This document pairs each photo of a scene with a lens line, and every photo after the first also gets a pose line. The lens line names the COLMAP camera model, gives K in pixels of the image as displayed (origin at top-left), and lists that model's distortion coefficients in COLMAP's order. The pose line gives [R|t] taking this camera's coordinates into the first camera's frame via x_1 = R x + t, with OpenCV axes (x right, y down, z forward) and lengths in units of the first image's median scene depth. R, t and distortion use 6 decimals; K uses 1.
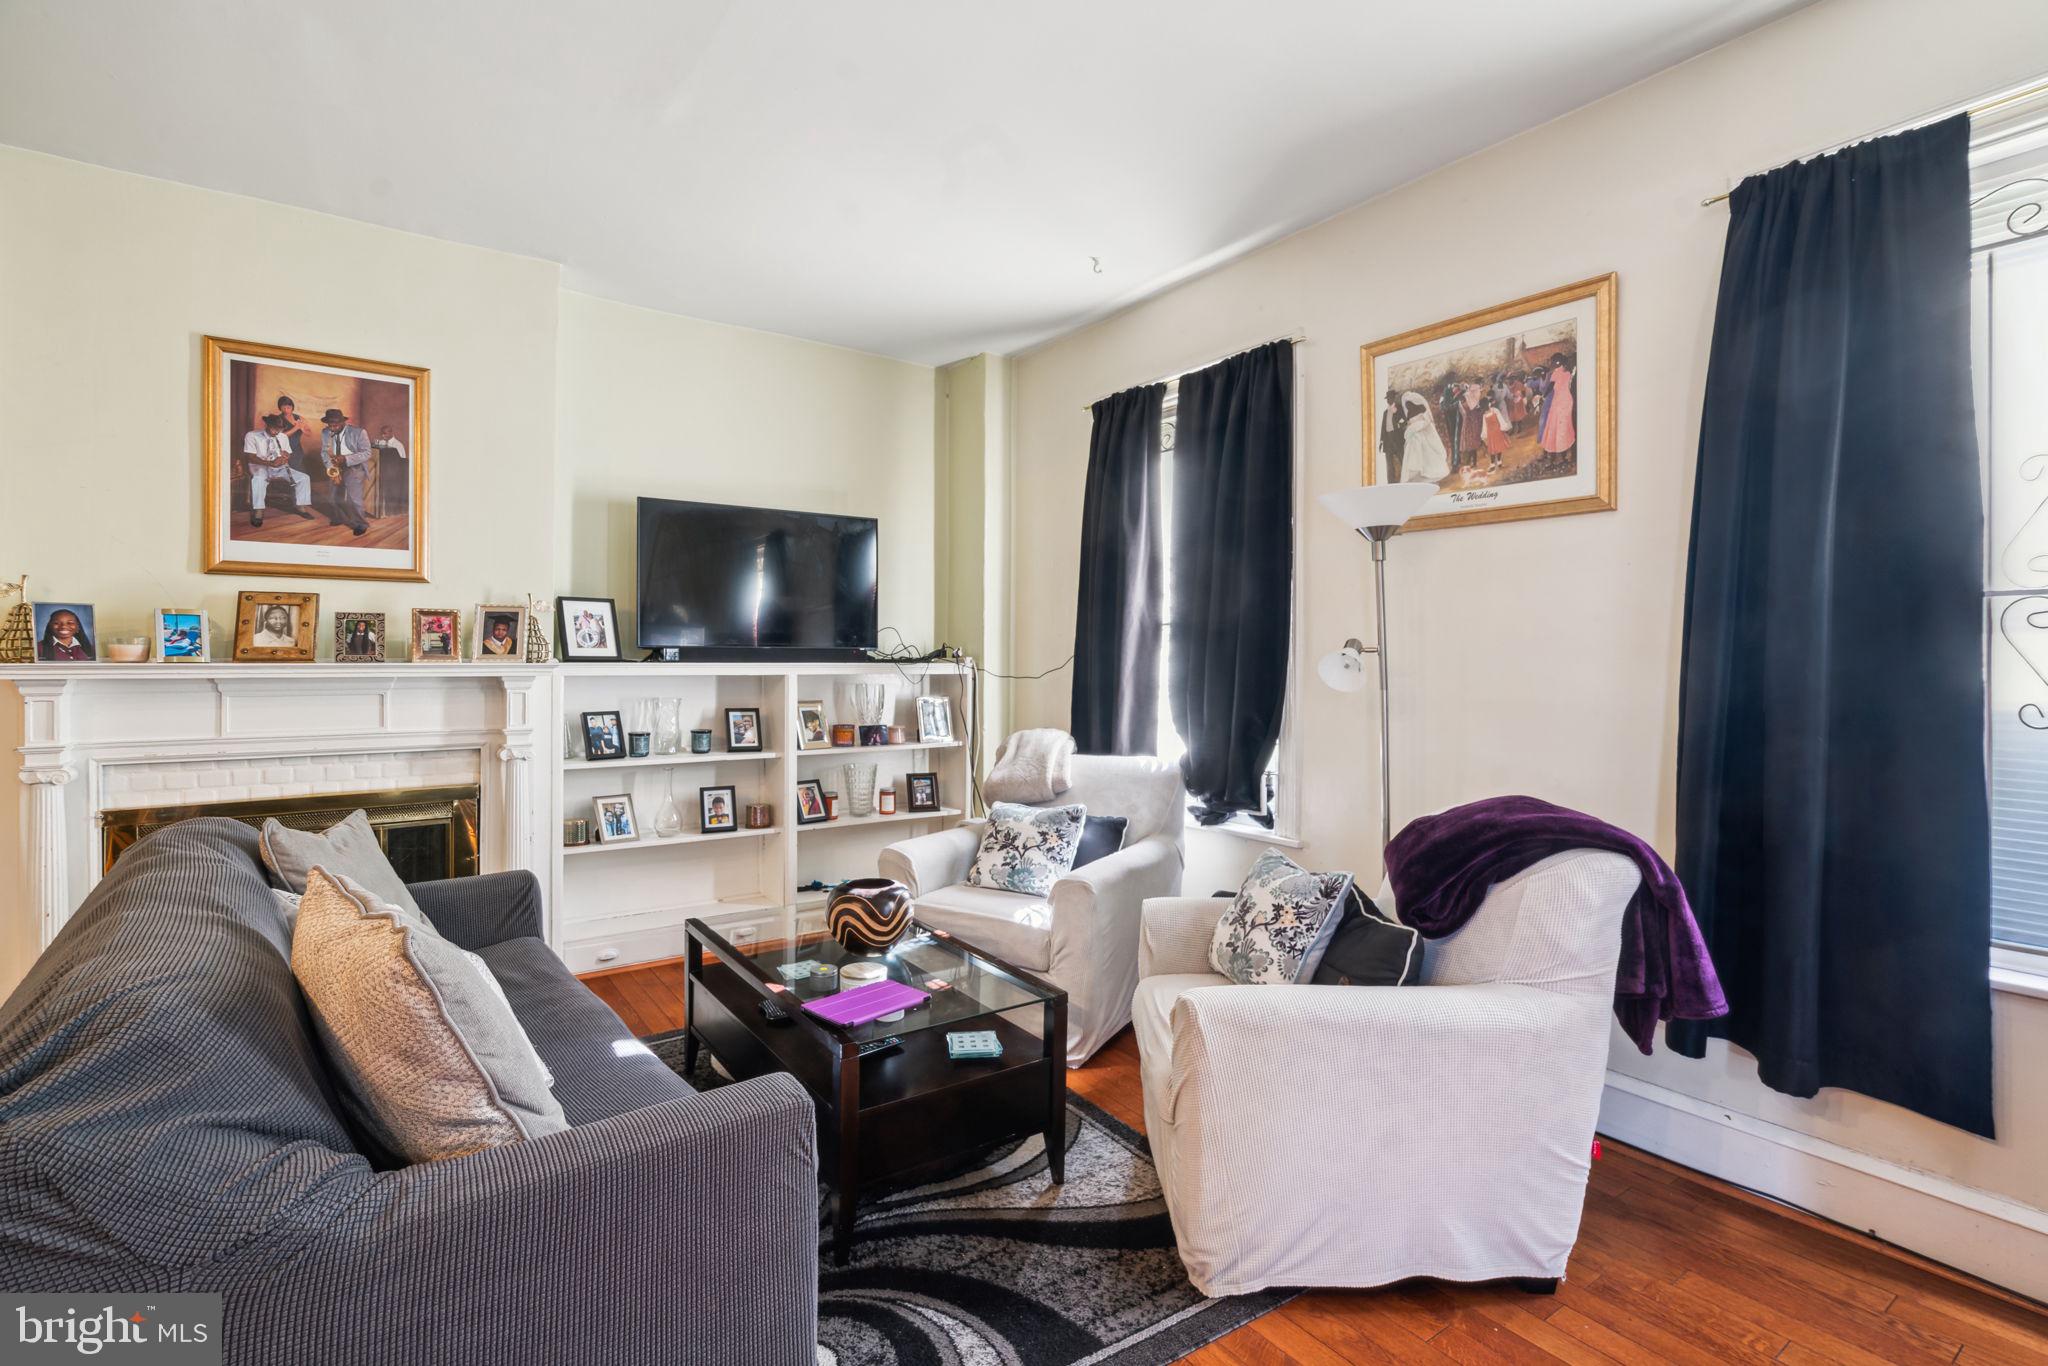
lens RADIAL K [[948.9, 0, 1029.0], [0, 948.9, 670.9], [0, 0, 1]] dist [0.004590, -0.000206]
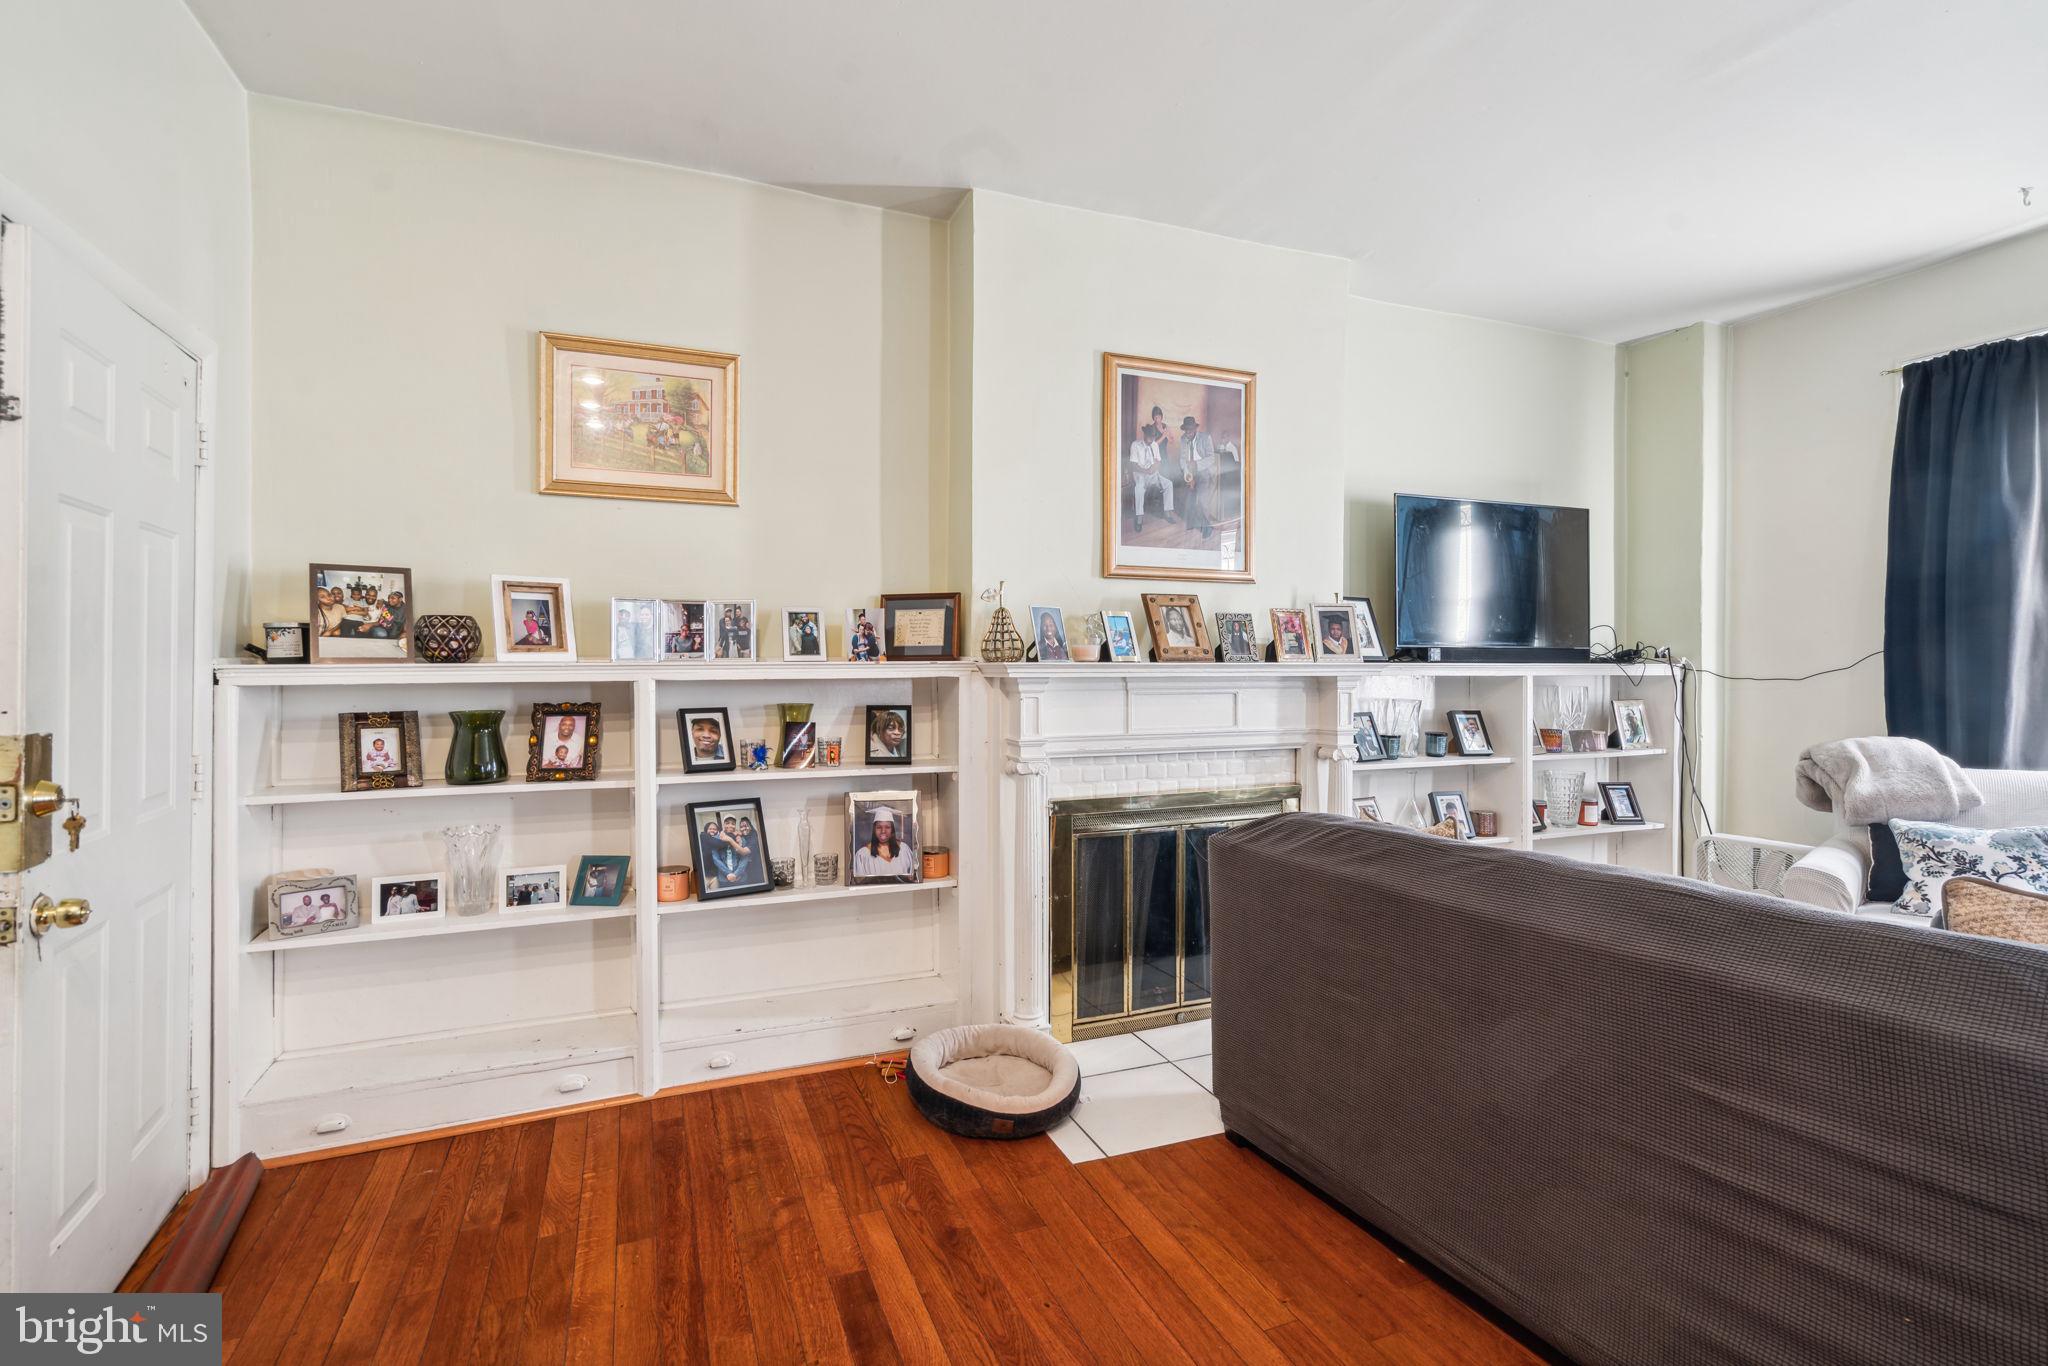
lens RADIAL K [[948.9, 0, 1024.2], [0, 948.9, 671.7], [0, 0, 1]] dist [0.004590, -0.000206]
pose [[0.976184, -0.000590, -0.216942, -0.679646], [-0.000477, 0.999988, -0.004868, 0.006411], [0.216943, 0.004856, 0.976172, -0.041651]]
